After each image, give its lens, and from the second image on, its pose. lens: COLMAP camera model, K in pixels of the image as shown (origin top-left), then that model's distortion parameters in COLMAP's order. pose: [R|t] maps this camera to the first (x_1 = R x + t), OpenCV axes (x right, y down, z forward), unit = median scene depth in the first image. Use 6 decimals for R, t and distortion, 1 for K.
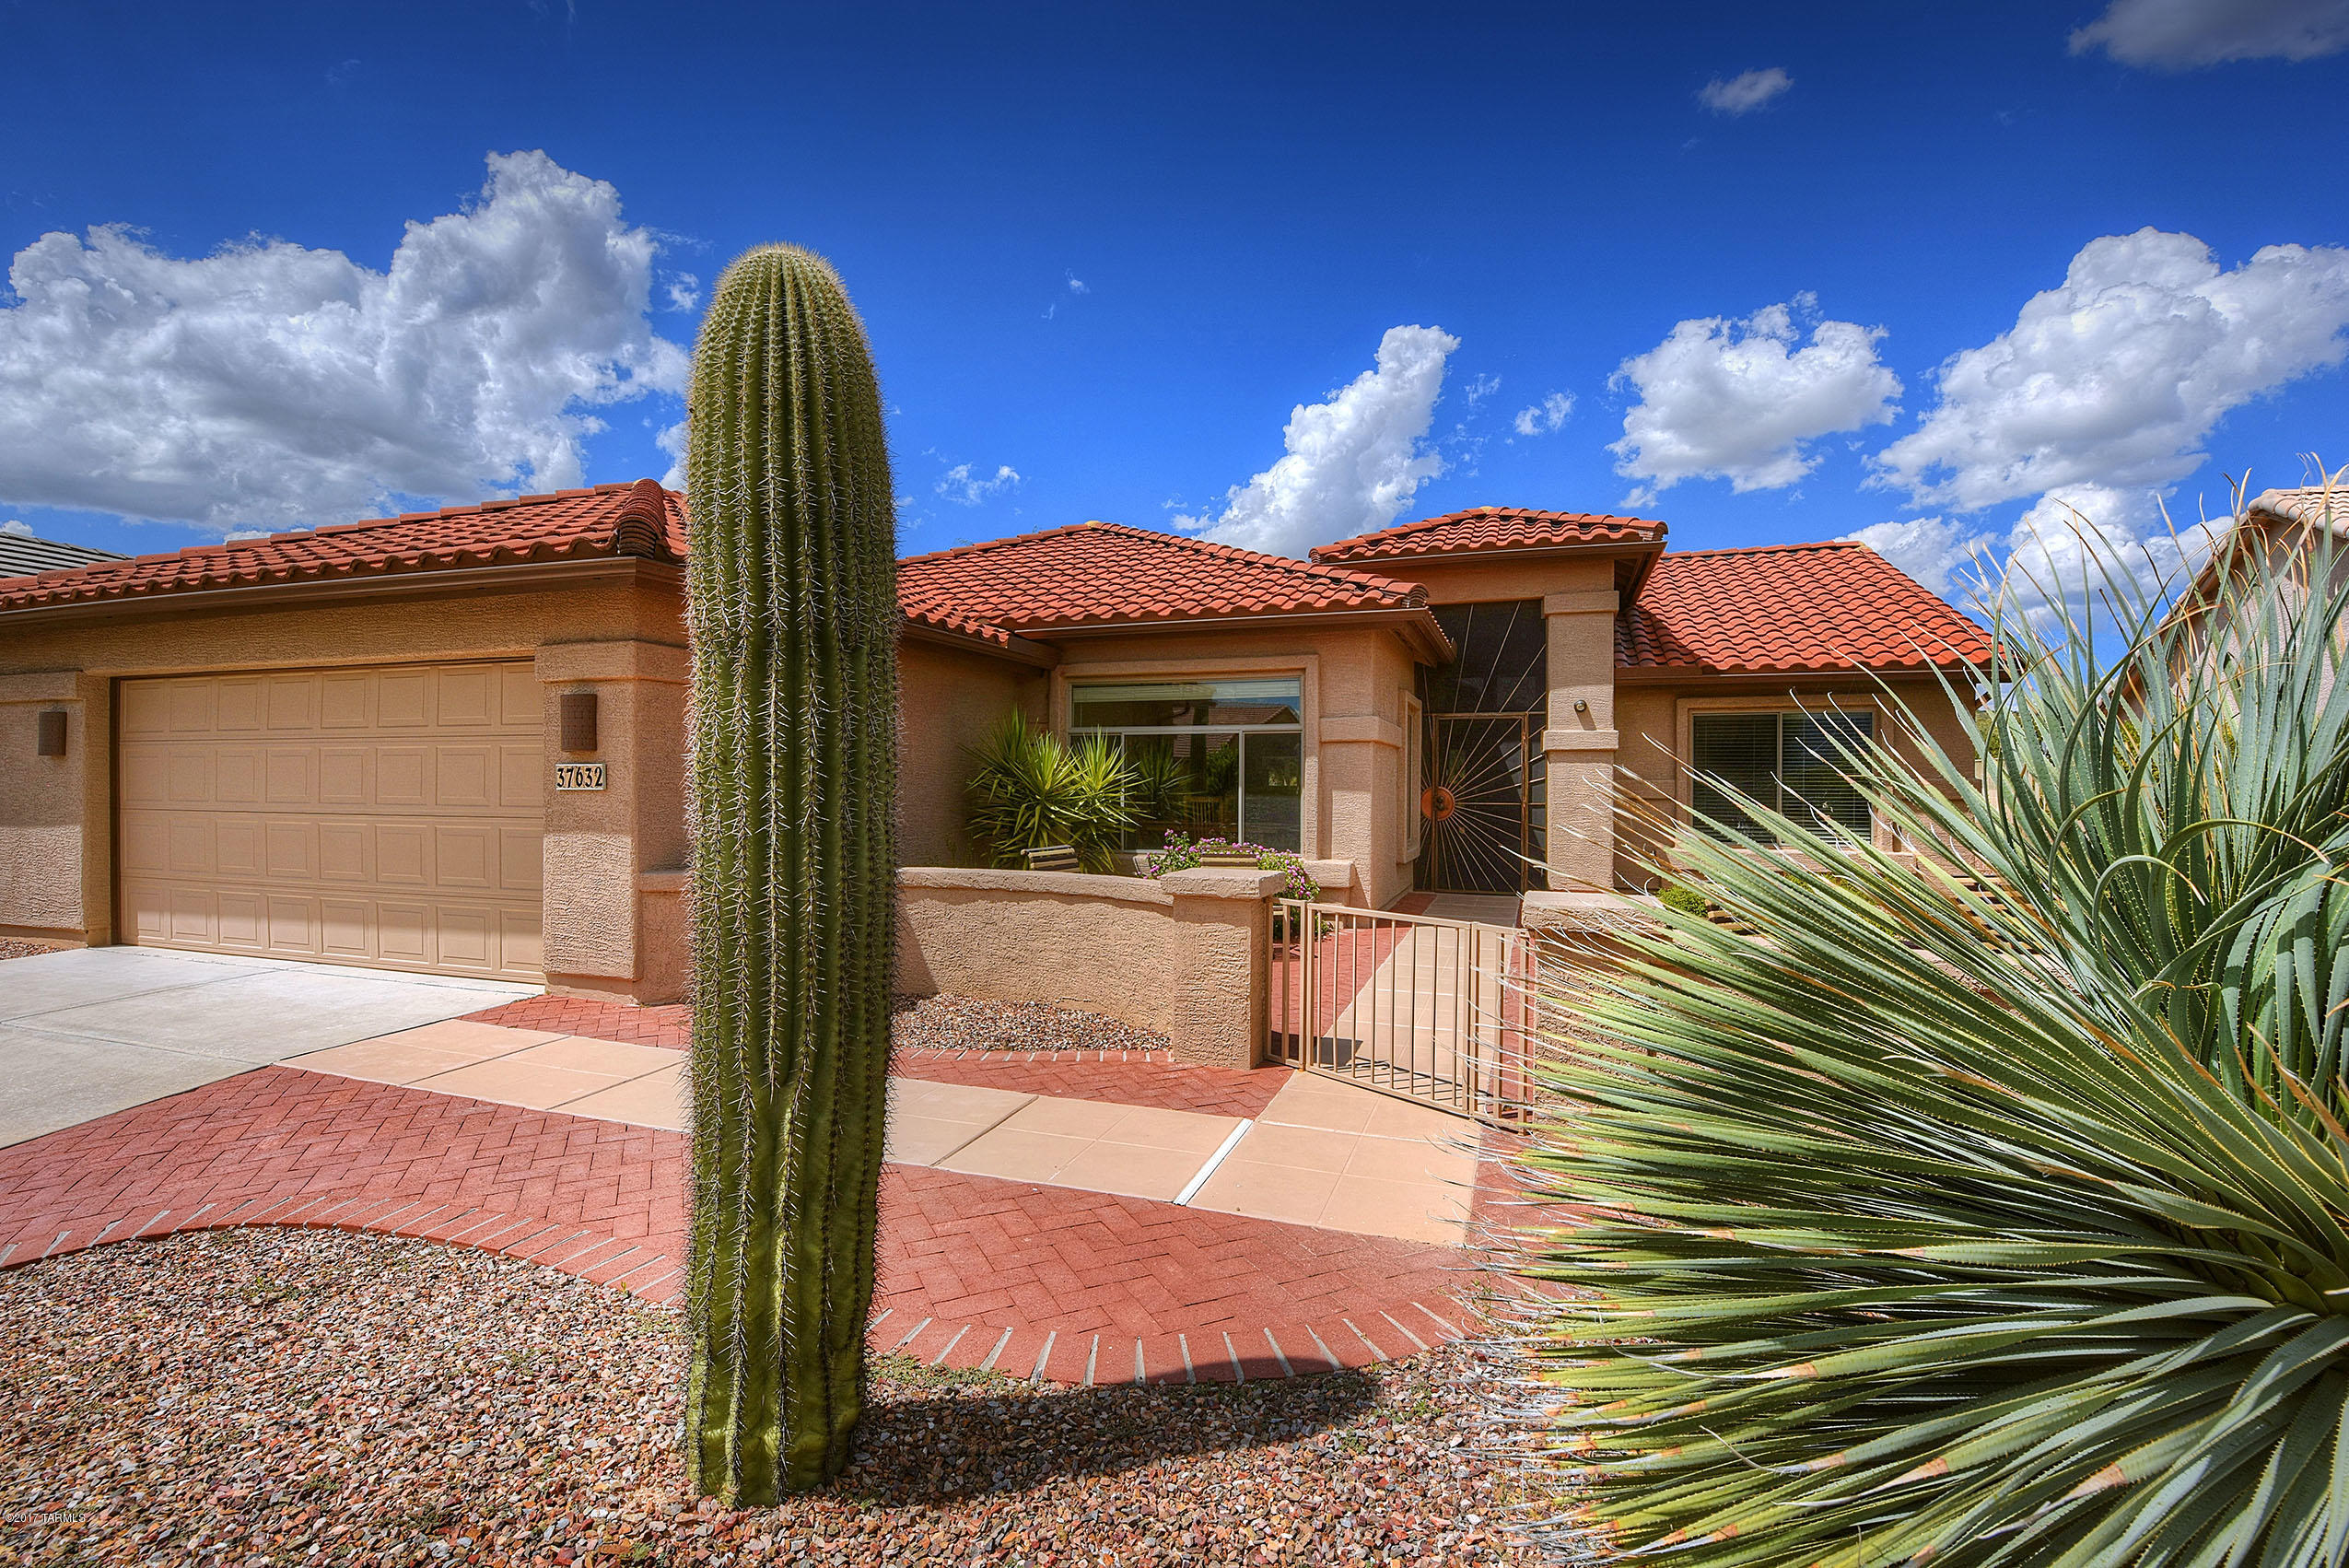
lens RADIAL K [[940.1, 0, 1171.6], [0, 940.1, 815.4], [0, 0, 1]] dist [-0.002062, -0.006553]
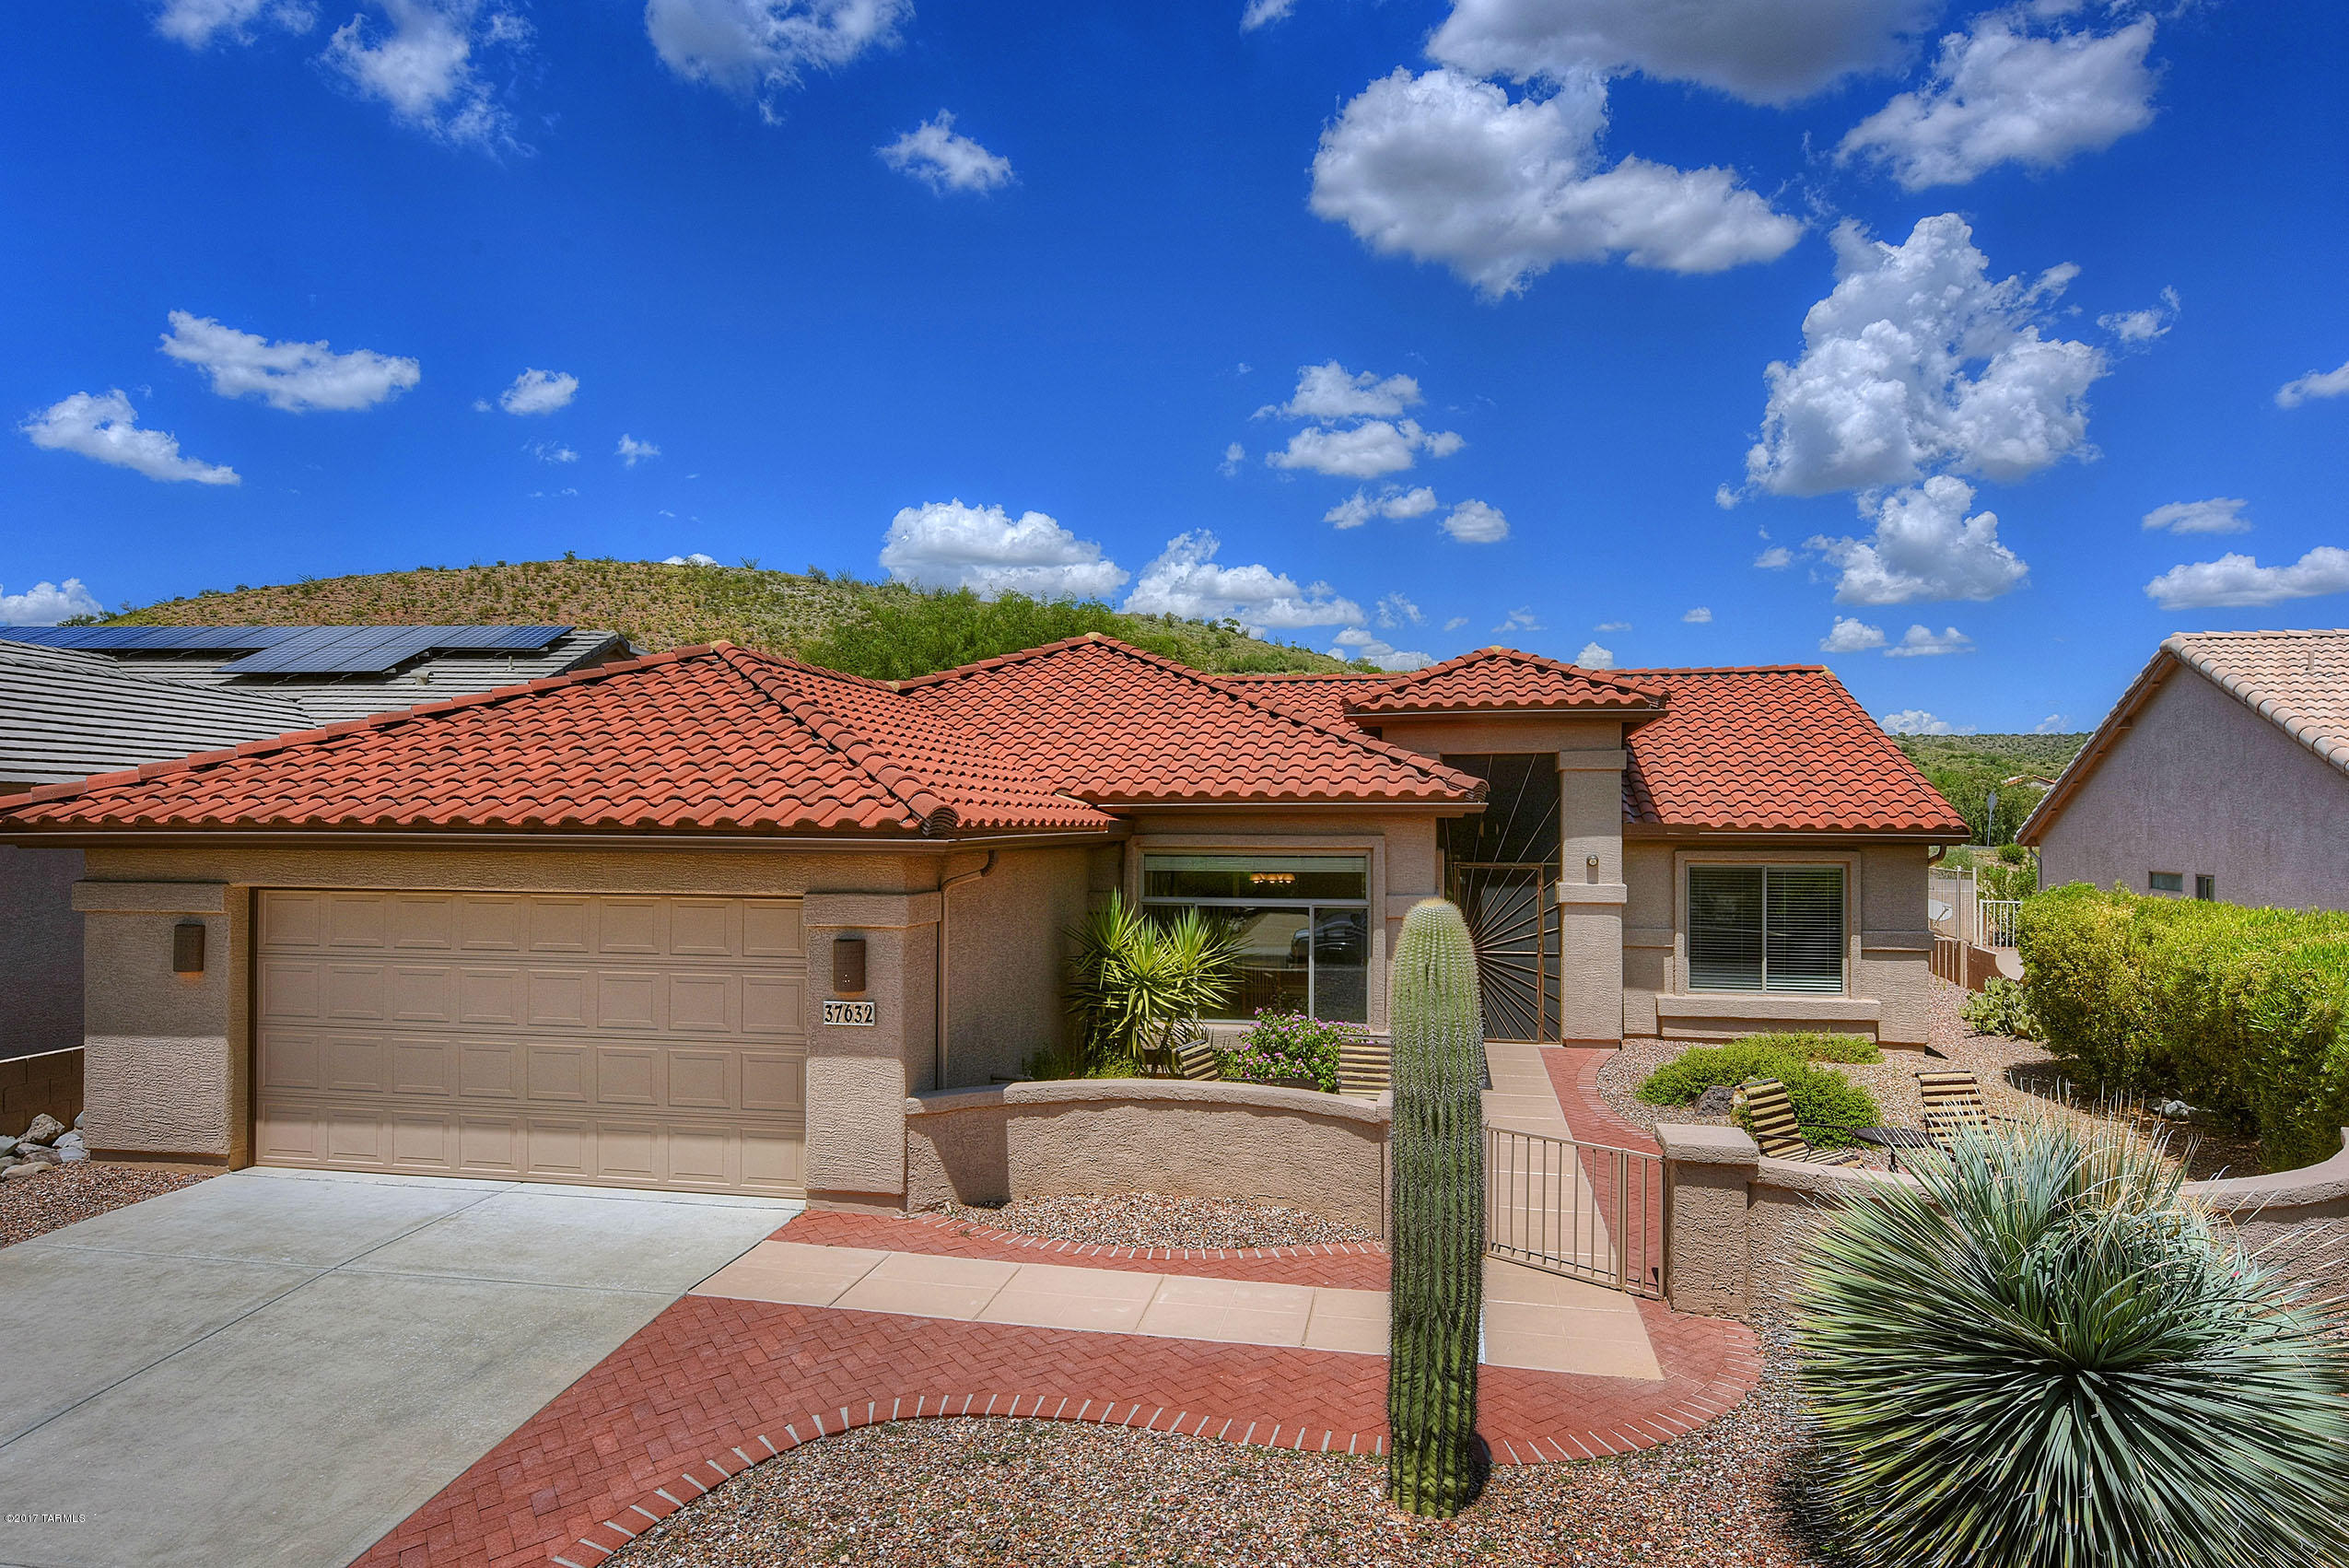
lens RADIAL K [[1284.1, 0, 1174.5], [0, 1284.1, 776.7], [0, 0, 1]] dist [0.002250, -0.000374]
pose [[0.982930, 0.025077, 0.182262, -0.343620], [-0.017471, 0.998913, -0.043218, -0.170430], [-0.183147, 0.039296, 0.982300, -0.385593]]
